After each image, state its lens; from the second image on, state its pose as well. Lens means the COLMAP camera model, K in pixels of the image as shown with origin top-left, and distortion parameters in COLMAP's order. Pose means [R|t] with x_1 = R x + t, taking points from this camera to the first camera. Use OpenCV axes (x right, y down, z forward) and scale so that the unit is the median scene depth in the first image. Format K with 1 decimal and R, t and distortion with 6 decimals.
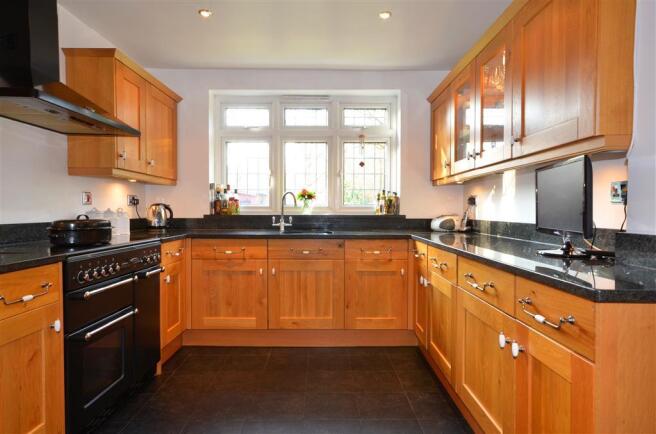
lens RADIAL K [[375.4, 0, 328.0], [0, 375.4, 217.0], [0, 0, 1]] dist [0.003336, 0.001472]
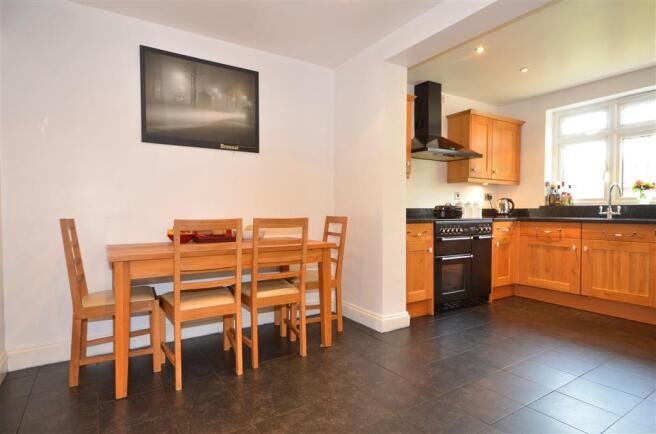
lens RADIAL K [[355.7, 0, 328.0], [0, 355.7, 217.0], [0, 0, 1]] dist [0.080671, -0.000009]
pose [[0.532226, 0.016068, -0.846450, 0.429367], [-0.020049, 0.999779, 0.006372, 0.047156], [0.846365, 0.013579, 0.532431, -0.374853]]
